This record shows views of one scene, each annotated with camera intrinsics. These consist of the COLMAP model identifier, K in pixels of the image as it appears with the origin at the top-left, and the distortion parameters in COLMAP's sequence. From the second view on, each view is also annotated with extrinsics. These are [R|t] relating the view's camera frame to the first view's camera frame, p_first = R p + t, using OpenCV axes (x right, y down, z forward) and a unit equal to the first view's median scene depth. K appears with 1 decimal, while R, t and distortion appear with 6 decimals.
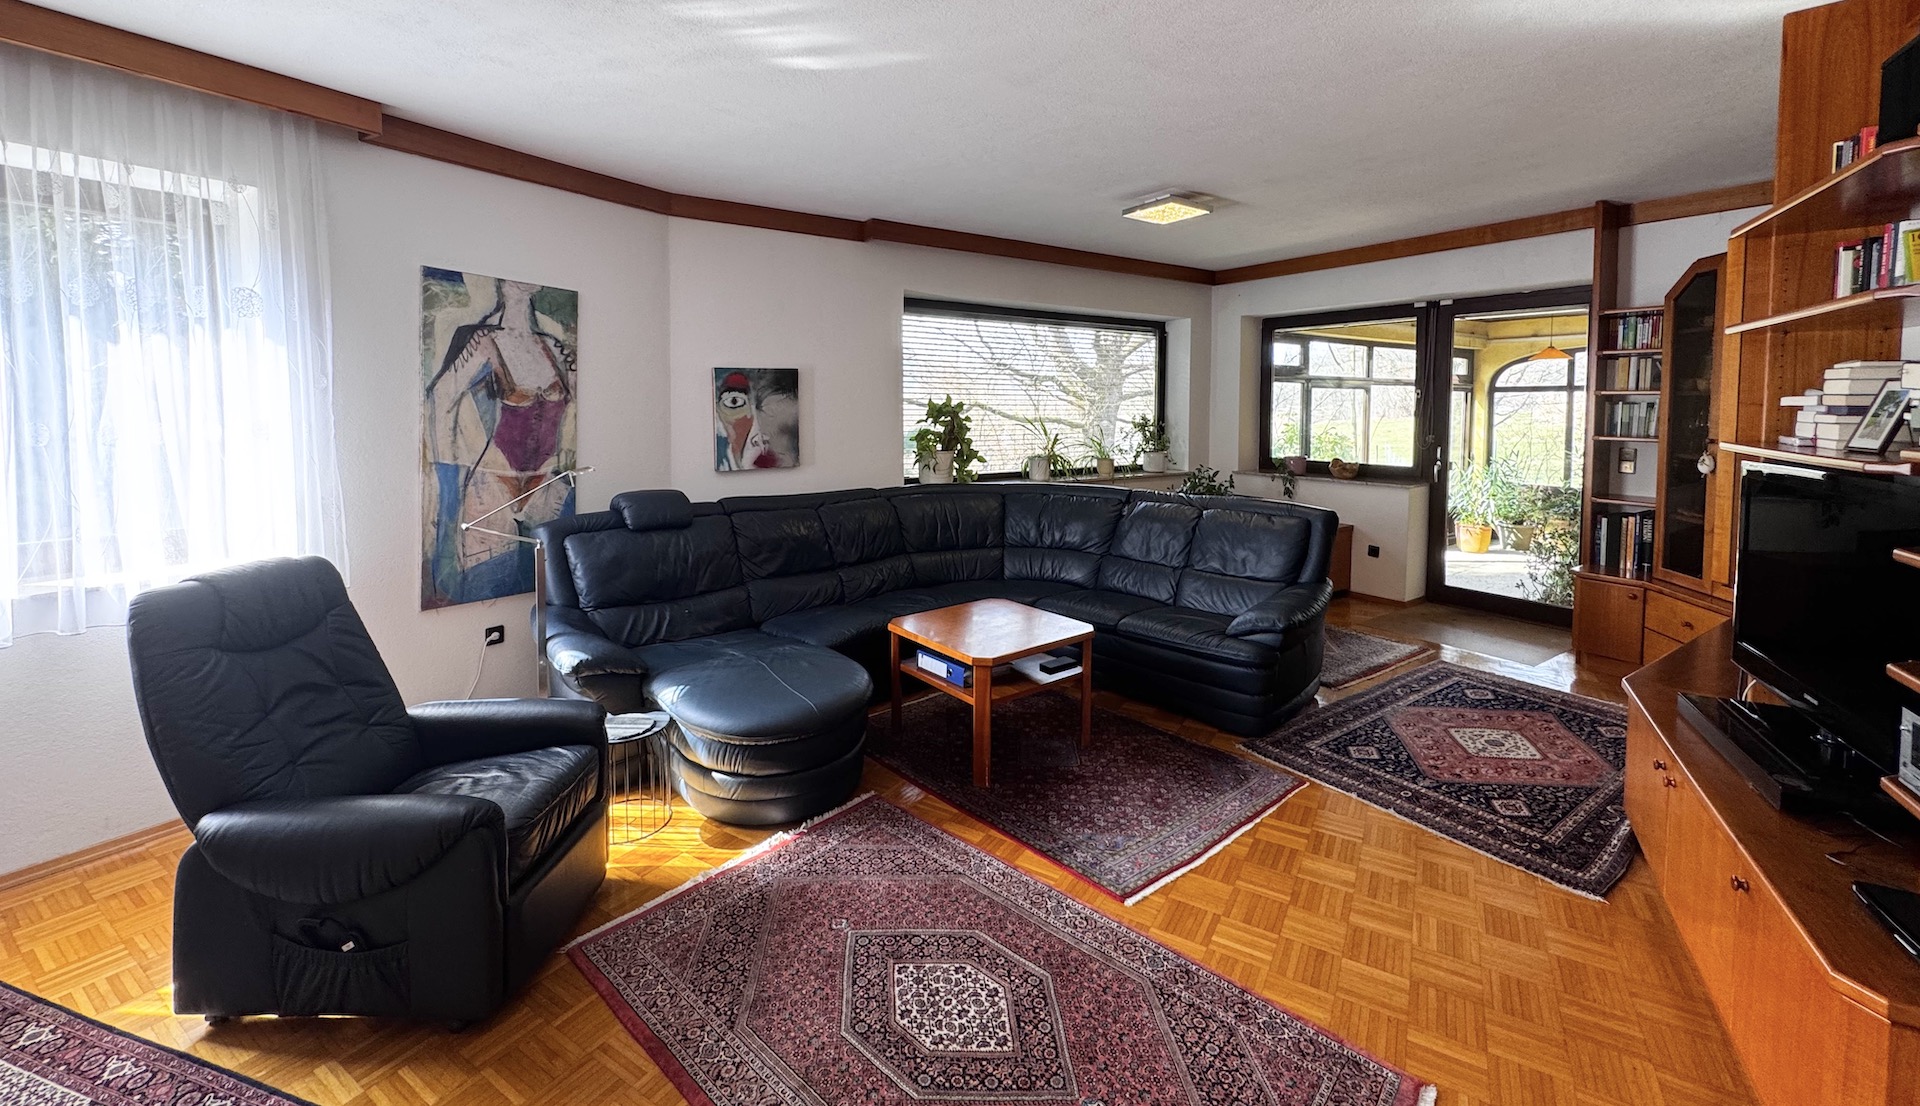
lens RADIAL K [[780.7, 0, 960.9], [0, 780.7, 436.8], [0, 0, 1]] dist [-0.000287, -0.000005]
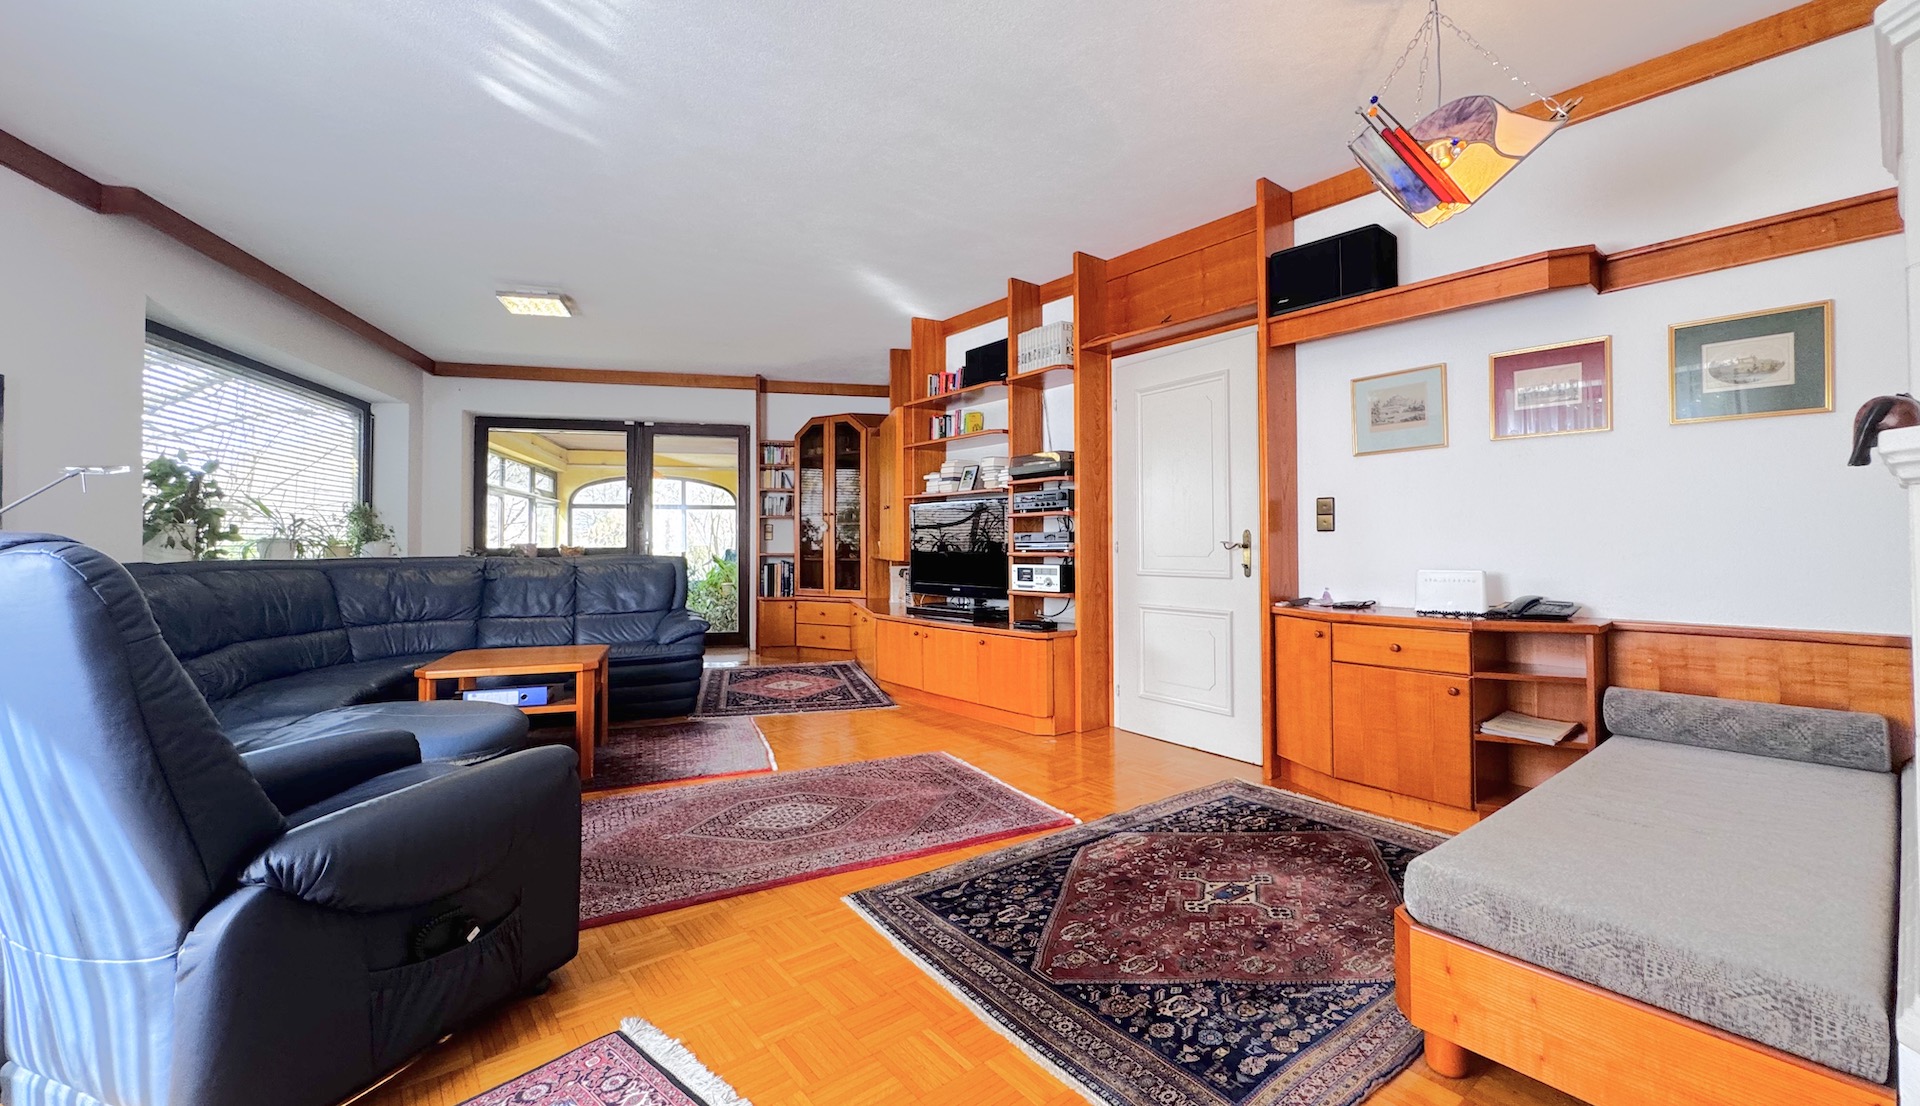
lens RADIAL K [[775.9, 0, 1000.4], [0, 775.9, 529.1], [0, 0, 1]] dist [0.000156, 0.000012]
pose [[0.283608, 0.015054, 0.958822, -0.500727], [0.053211, 0.998089, -0.031410, 0.085985], [-0.957463, 0.059928, 0.282265, 0.050418]]
